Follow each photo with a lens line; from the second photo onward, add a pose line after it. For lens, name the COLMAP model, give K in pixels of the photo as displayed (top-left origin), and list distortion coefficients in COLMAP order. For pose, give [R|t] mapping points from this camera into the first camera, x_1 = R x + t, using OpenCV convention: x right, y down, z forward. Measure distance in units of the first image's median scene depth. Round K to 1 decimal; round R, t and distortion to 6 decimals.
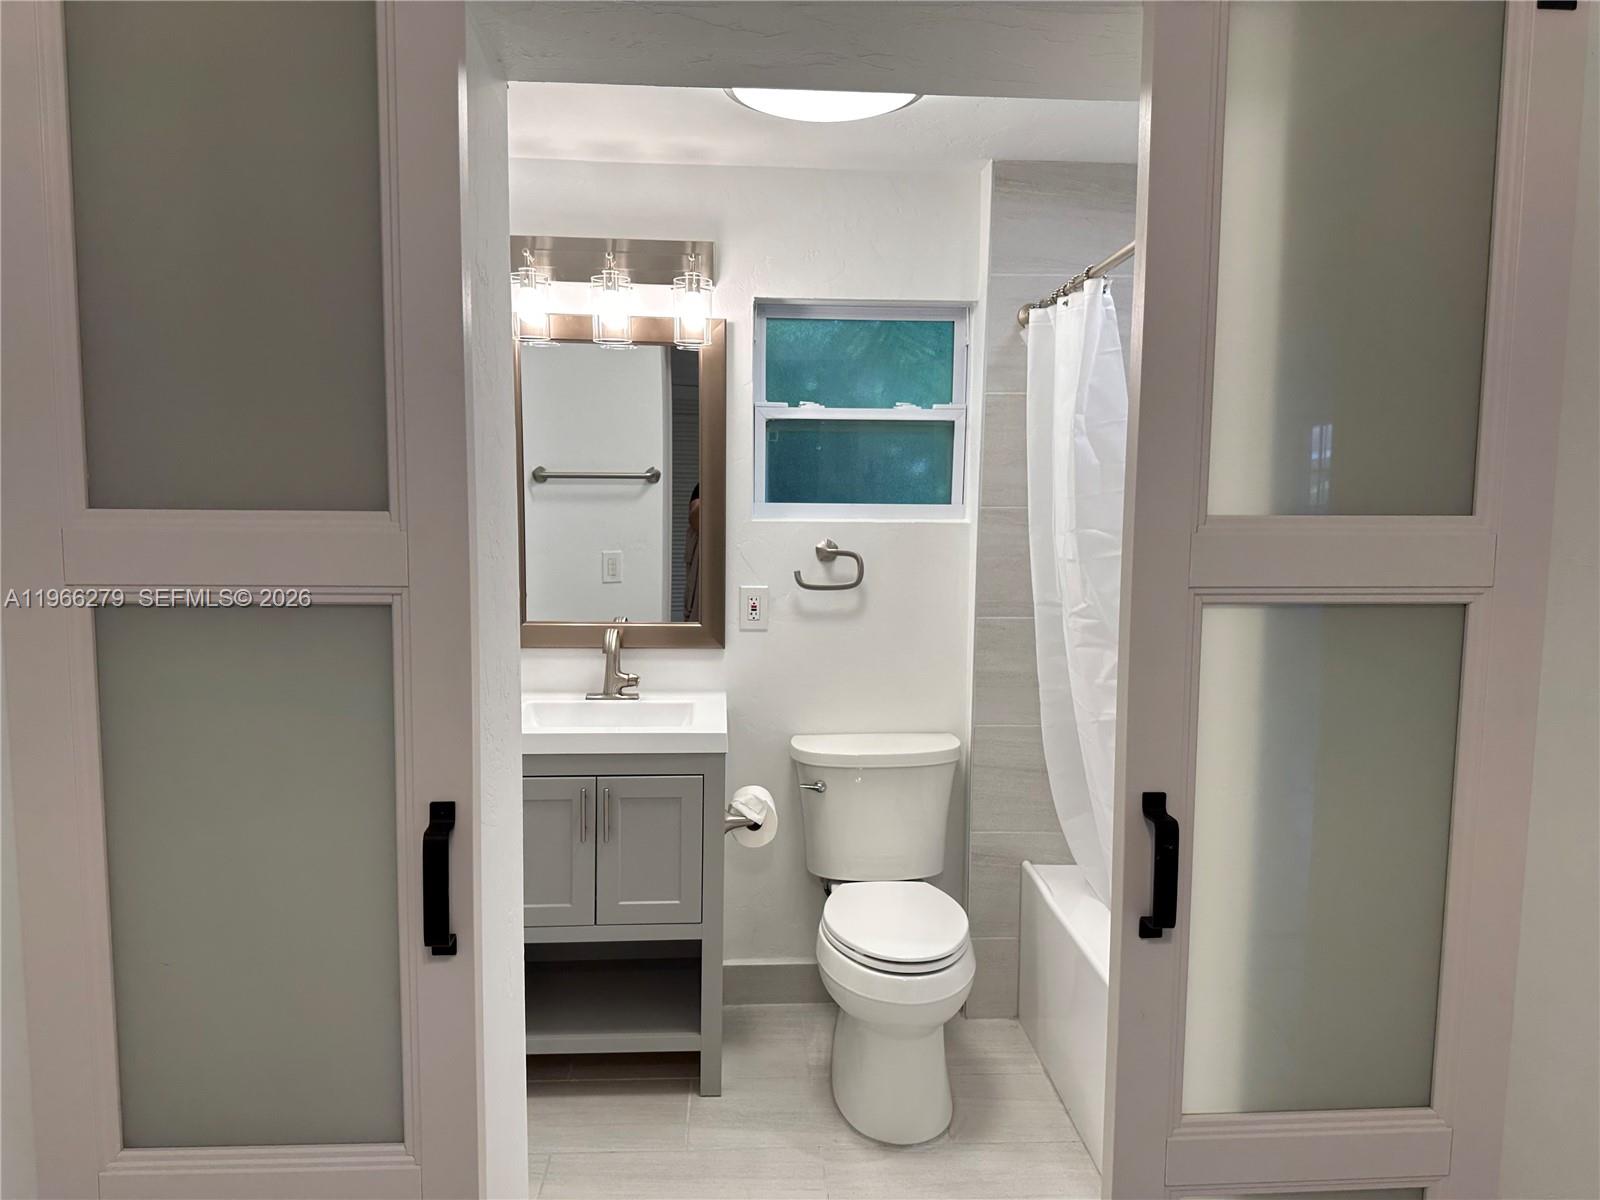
lens RADIAL K [[1136.6, 0, 802.6], [0, 1136.6, 595.4], [0, 0, 1]] dist [0.070419, -0.092918]
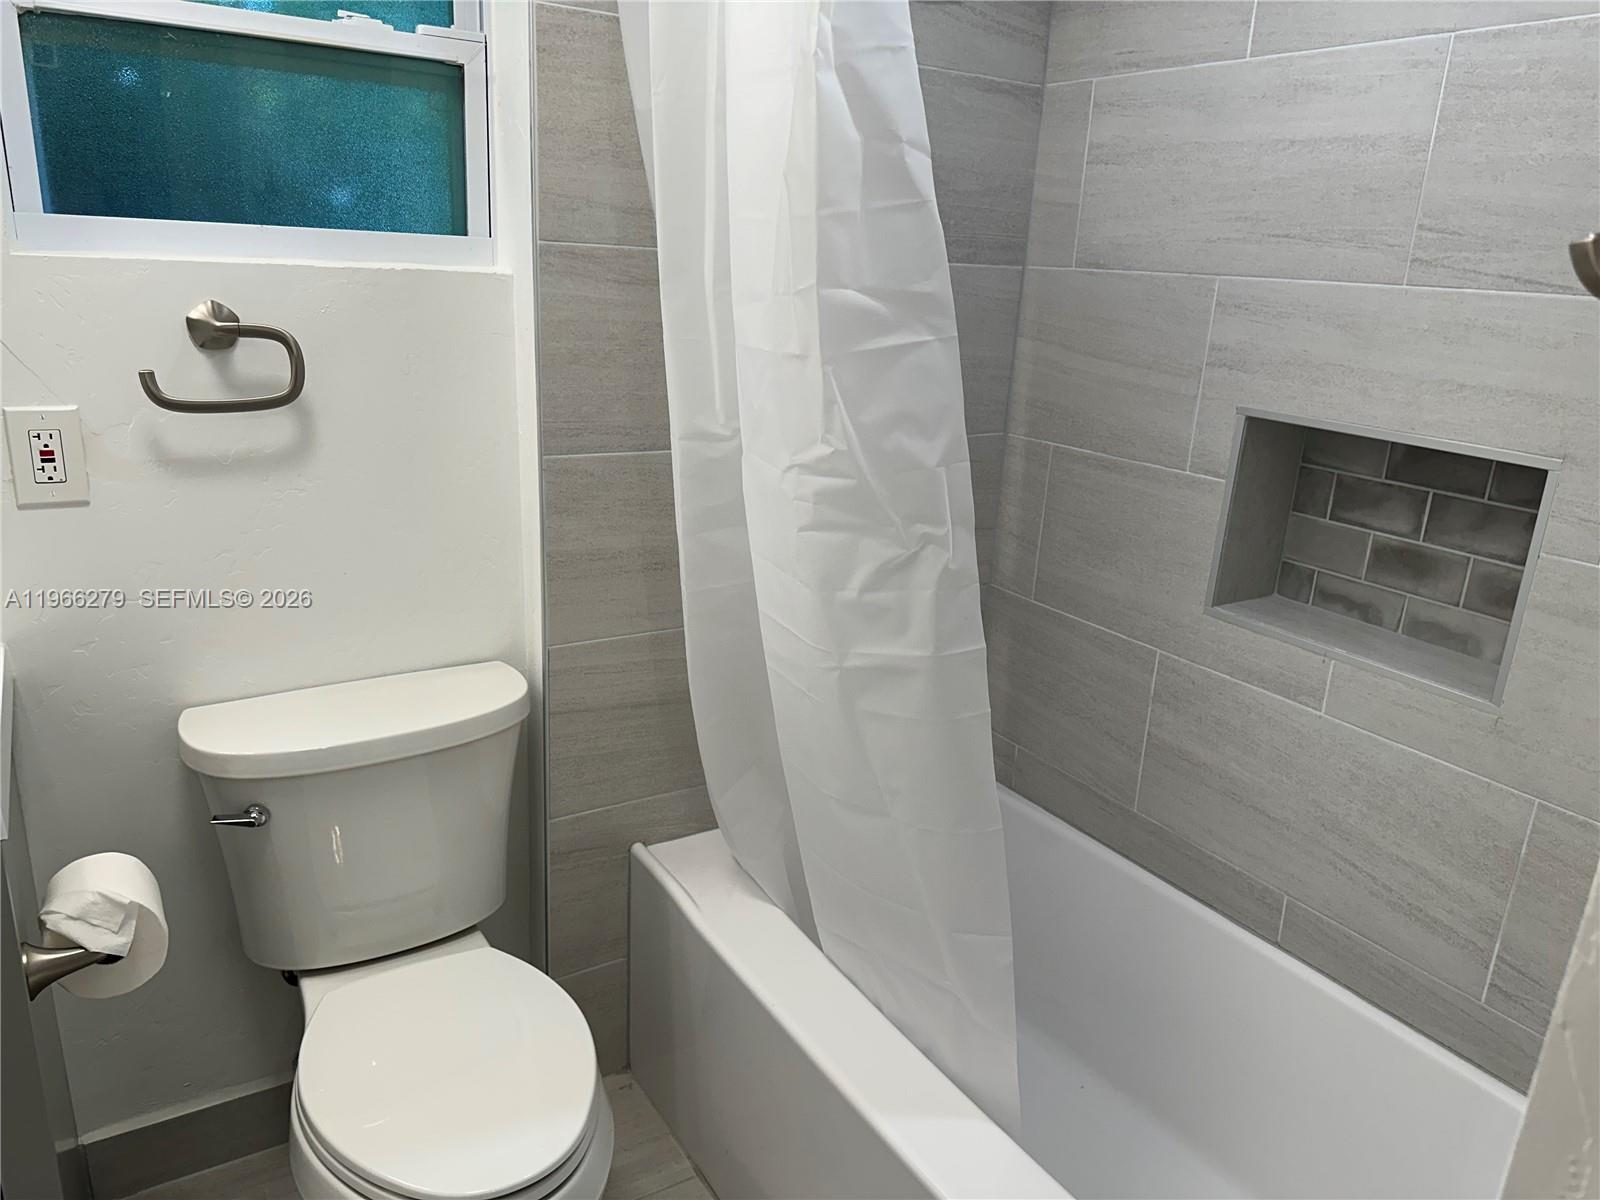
lens RADIAL K [[1136.6, 0, 809.0], [0, 1136.6, 604.5], [0, 0, 1]] dist [0.070419, -0.092918]
pose [[0.878493, -0.109213, 0.465105, 0.003757], [0.011953, 0.978241, 0.207126, -0.022513], [-0.477606, -0.176399, 0.860683, 0.457961]]
